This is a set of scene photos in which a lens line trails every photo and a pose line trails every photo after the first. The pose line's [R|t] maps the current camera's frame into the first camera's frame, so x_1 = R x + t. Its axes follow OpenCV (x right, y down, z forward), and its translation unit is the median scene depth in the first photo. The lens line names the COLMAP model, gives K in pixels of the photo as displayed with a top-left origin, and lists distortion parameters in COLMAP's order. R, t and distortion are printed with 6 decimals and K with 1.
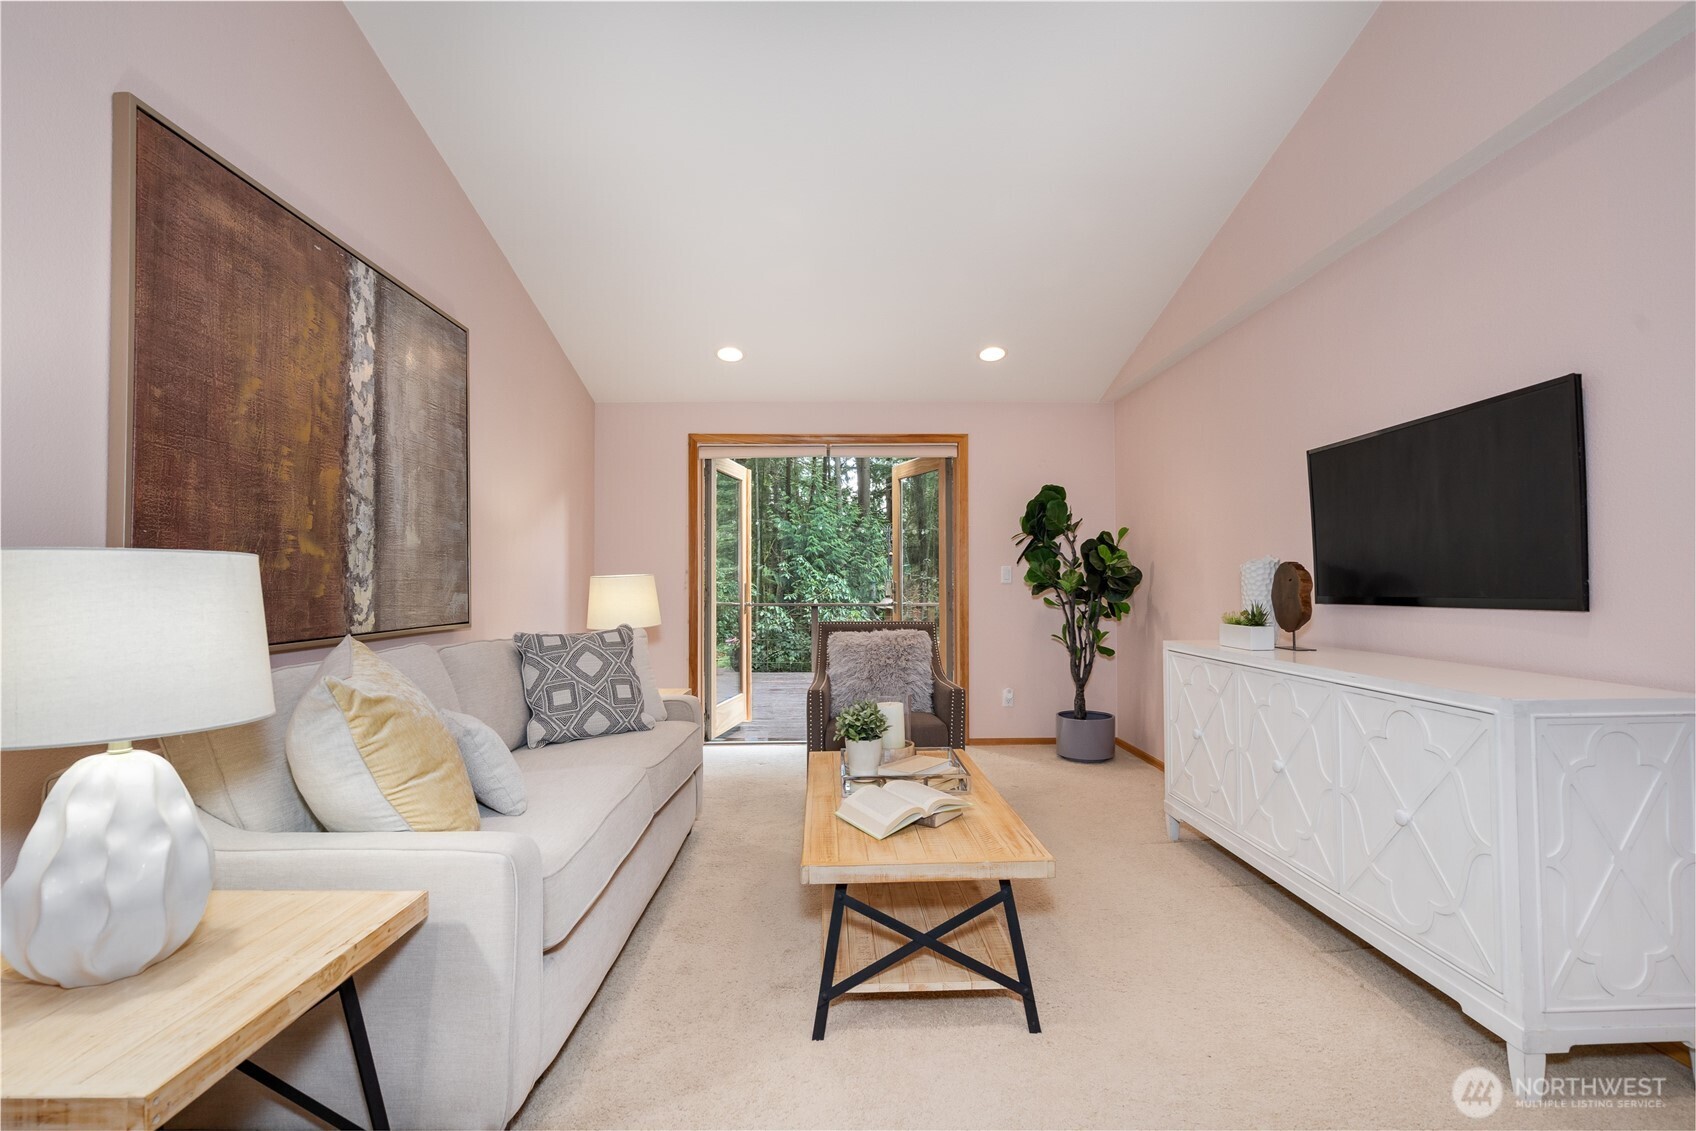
lens RADIAL K [[758.3, 0, 848.0], [0, 758.3, 565.5], [0, 0, 1]] dist [-0.002948, -0.000049]
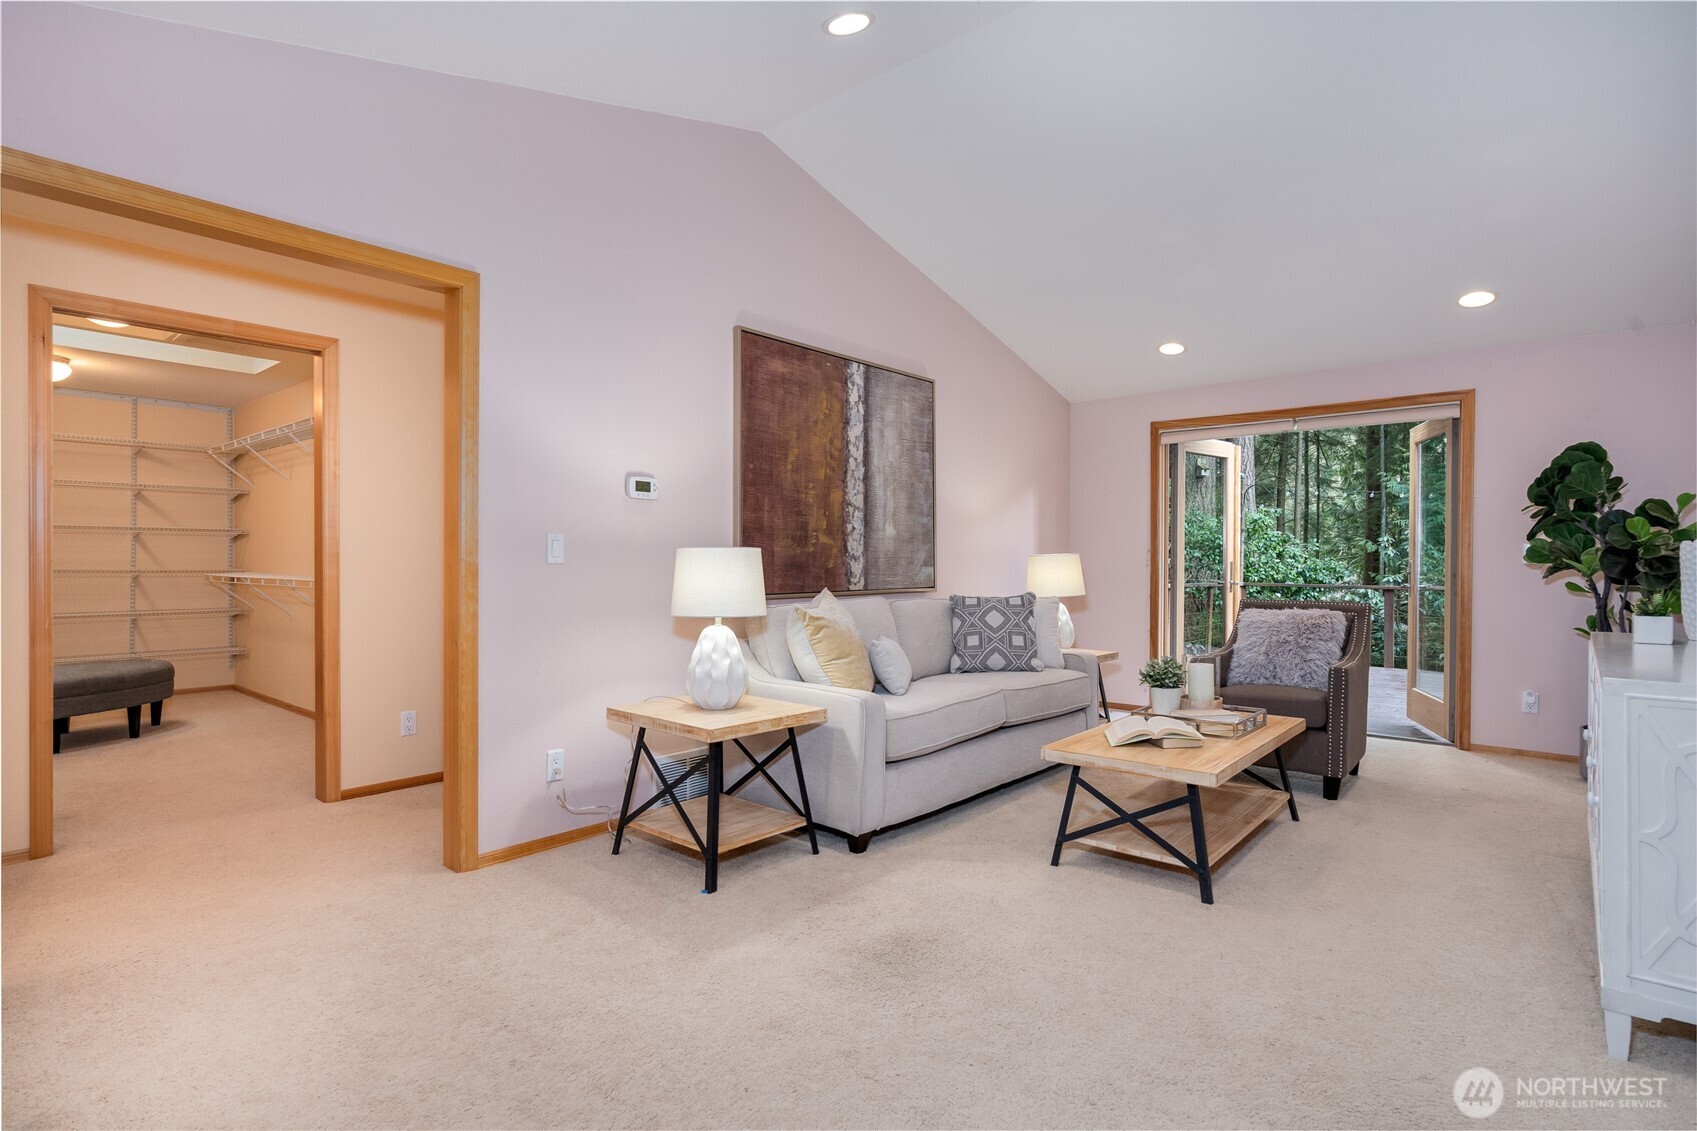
lens RADIAL K [[830.7, 0, 848.5], [0, 830.7, 565.5], [0, 0, 1]] dist [-0.023449, 0.000528]
pose [[0.743345, 0.011644, -0.668807, 0.543970], [0.008887, 0.999588, 0.027280, -0.012866], [0.668849, -0.026223, 0.742935, -0.345708]]
